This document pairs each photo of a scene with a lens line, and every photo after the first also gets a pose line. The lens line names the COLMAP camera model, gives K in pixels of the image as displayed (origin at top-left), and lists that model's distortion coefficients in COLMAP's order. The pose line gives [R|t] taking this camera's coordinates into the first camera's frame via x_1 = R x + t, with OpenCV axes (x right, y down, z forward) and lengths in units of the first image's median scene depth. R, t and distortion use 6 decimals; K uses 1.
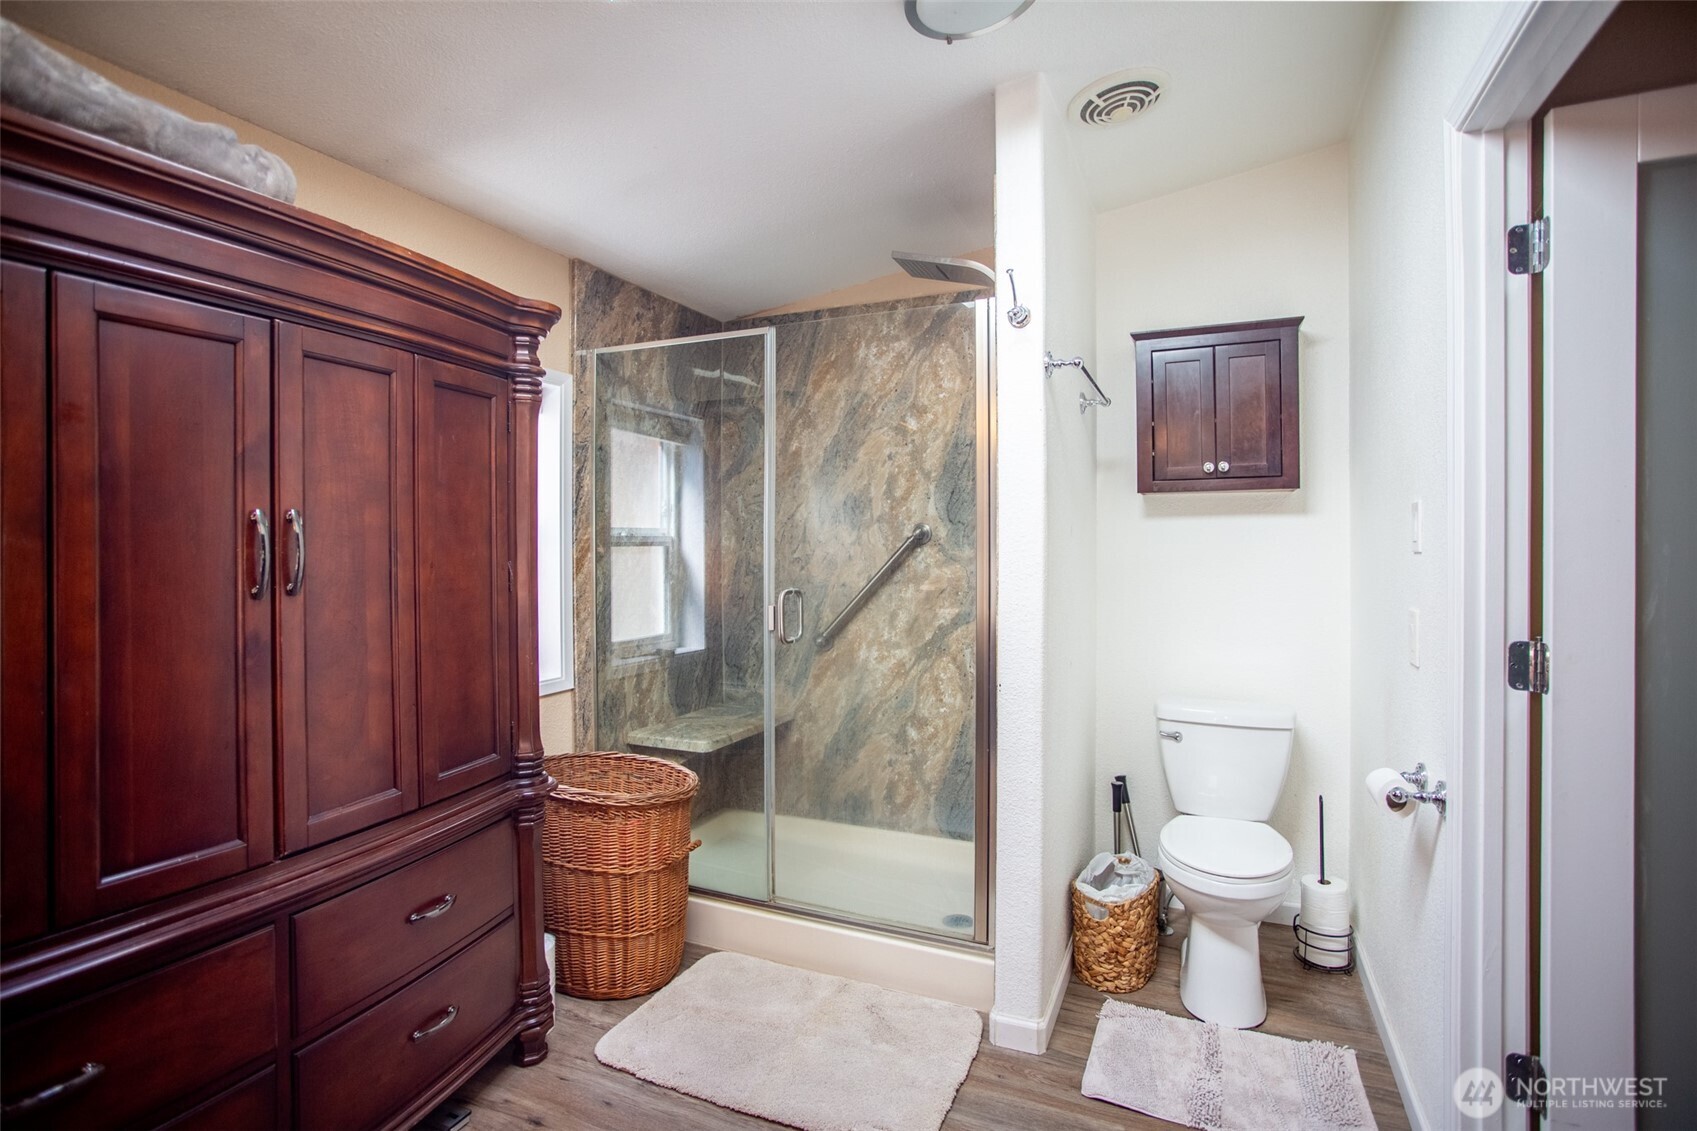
lens RADIAL K [[825.4, 0, 849.8], [0, 825.4, 544.5], [0, 0, 1]] dist [-0.070784, 0.030305]
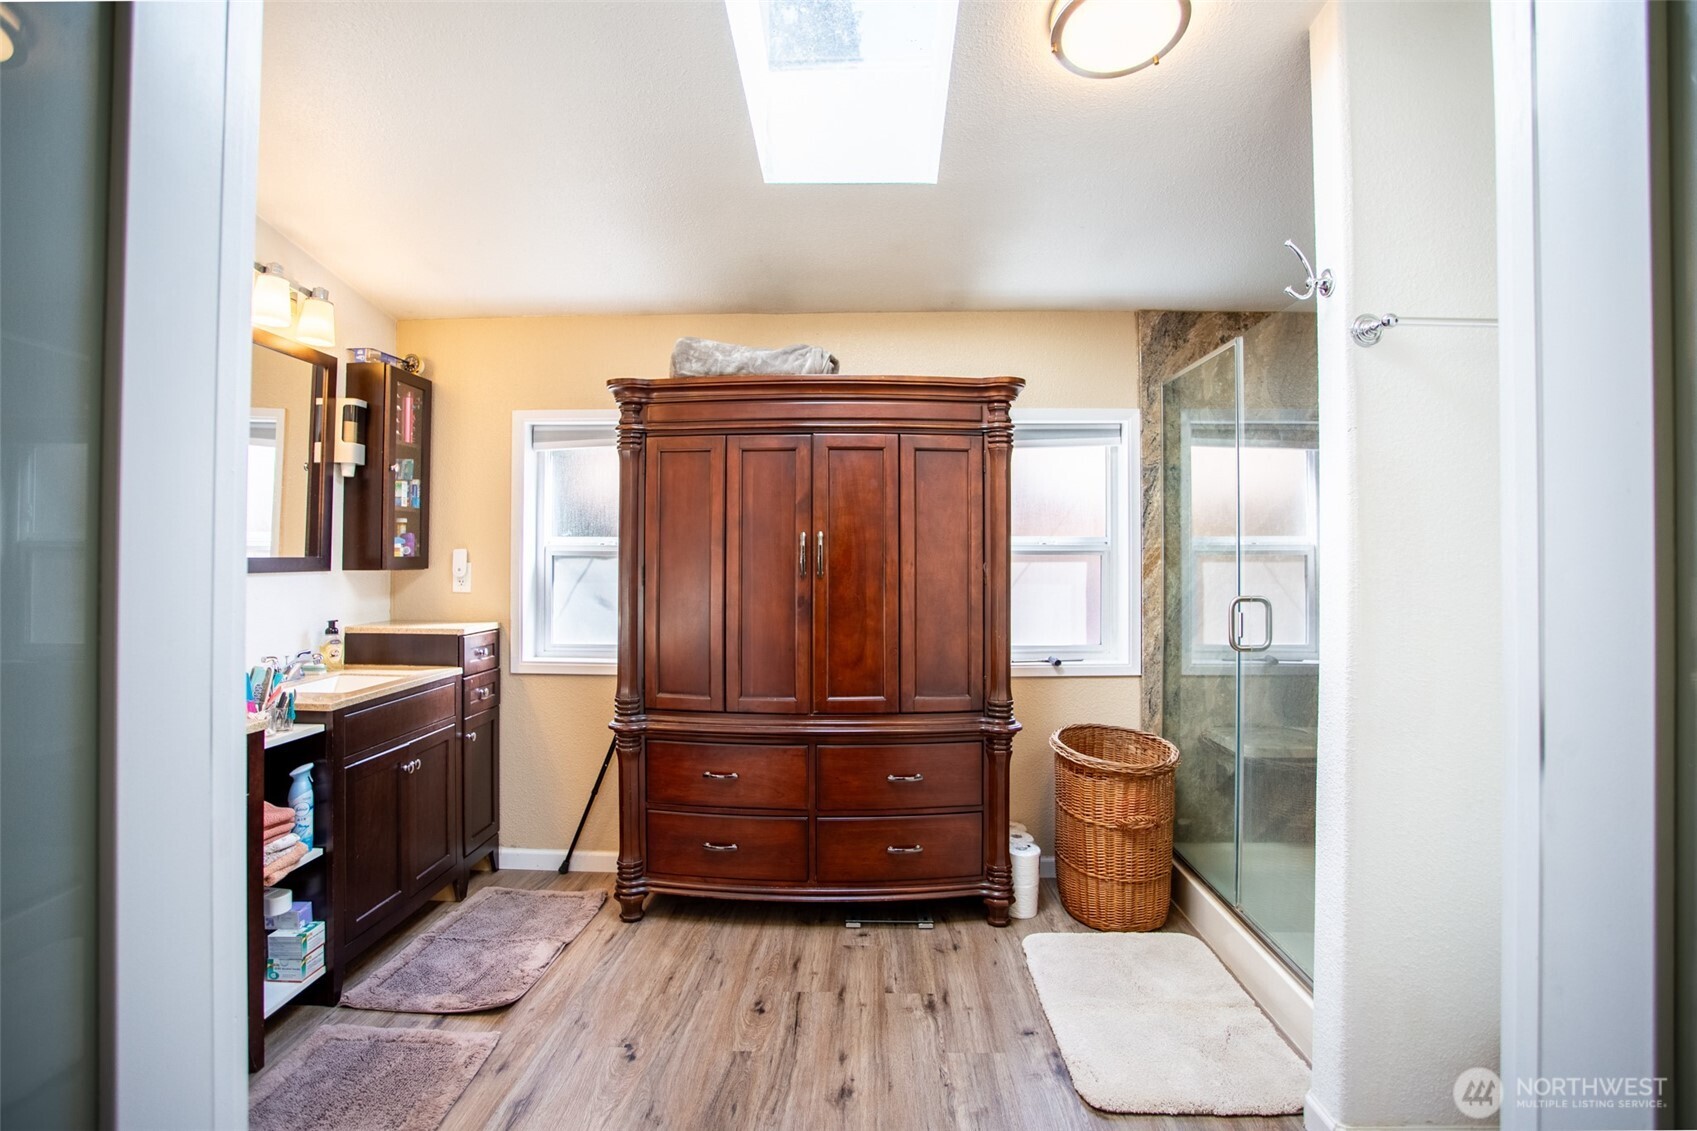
lens RADIAL K [[831.0, 0, 846.6], [0, 831.0, 546.4], [0, 0, 1]] dist [-0.070098, 0.028831]
pose [[0.384860, -0.006078, -0.922955, 0.803784], [-0.005766, 0.999943, -0.008989, 0.005504], [0.922957, 0.008781, 0.384803, 0.208051]]
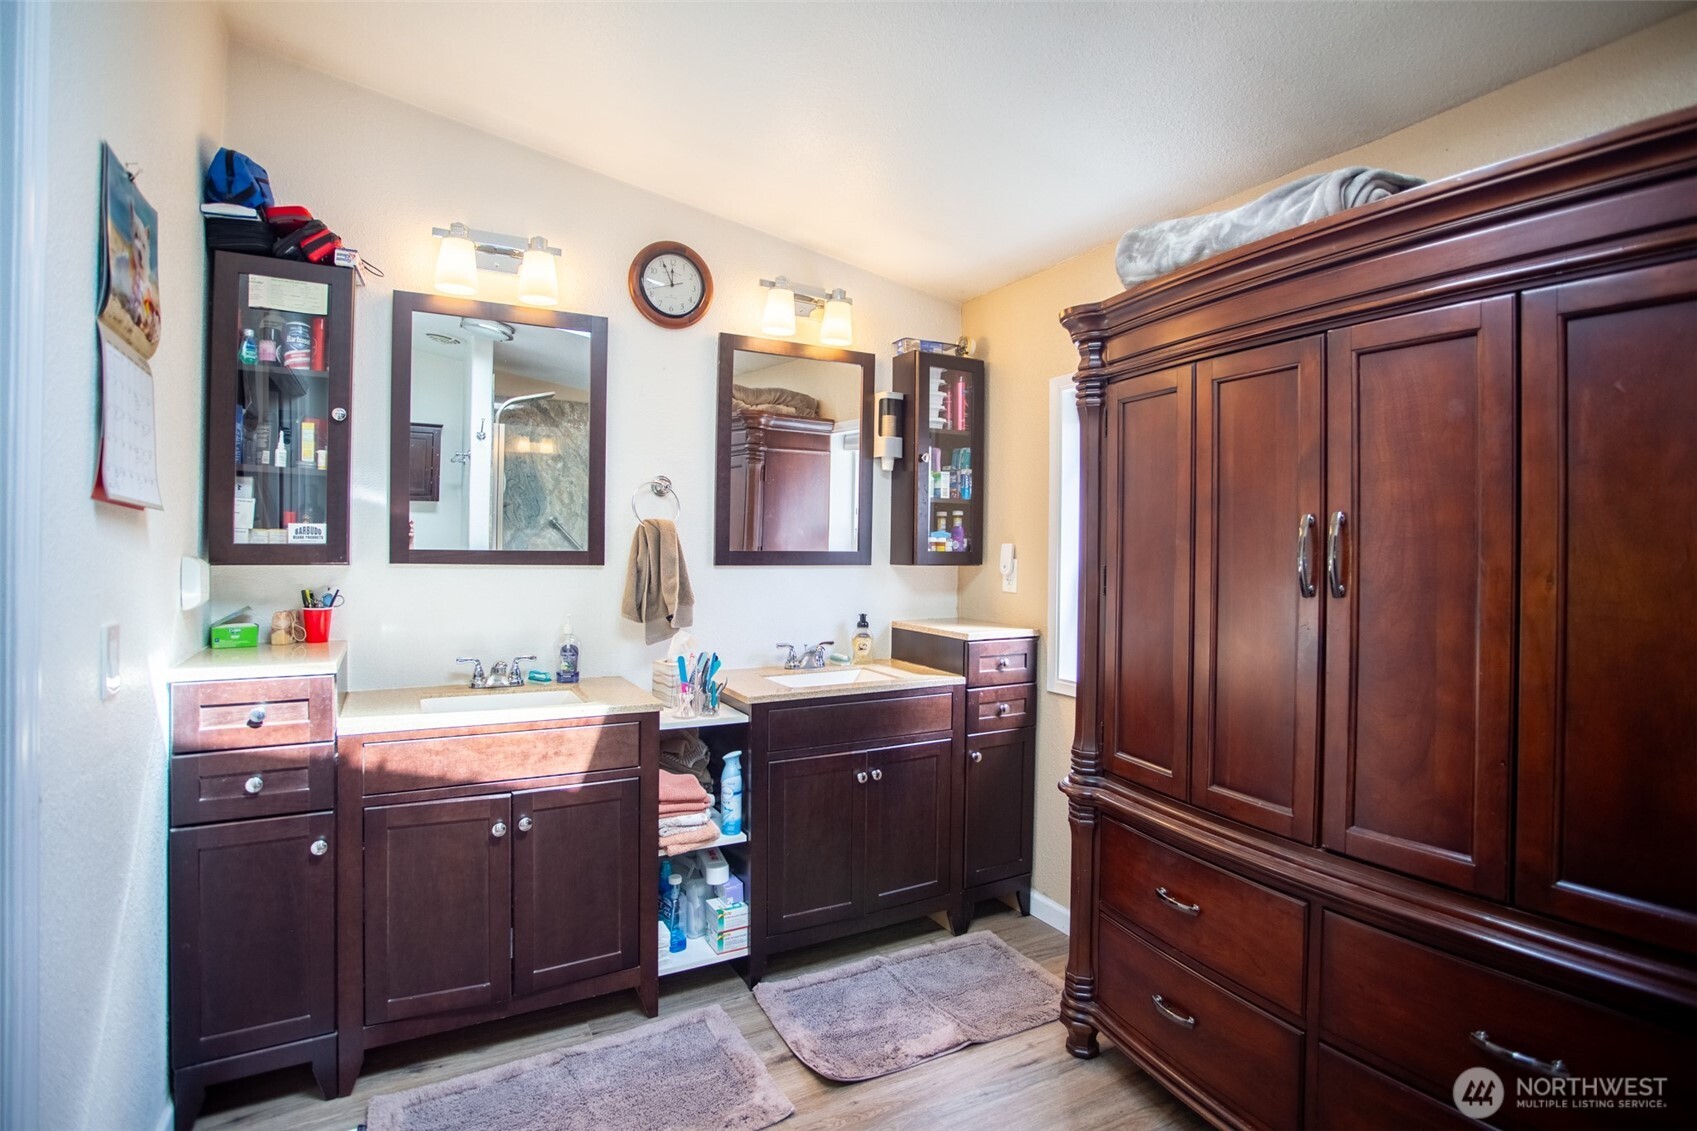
lens RADIAL K [[831.0, 0, 846.6], [0, 831.0, 546.4], [0, 0, 1]] dist [-0.070098, 0.028831]
pose [[-0.594699, -0.000190, -0.803948, 0.348037], [-0.008962, 0.999939, 0.006393, -0.001319], [0.803899, 0.011007, -0.594665, 0.776878]]
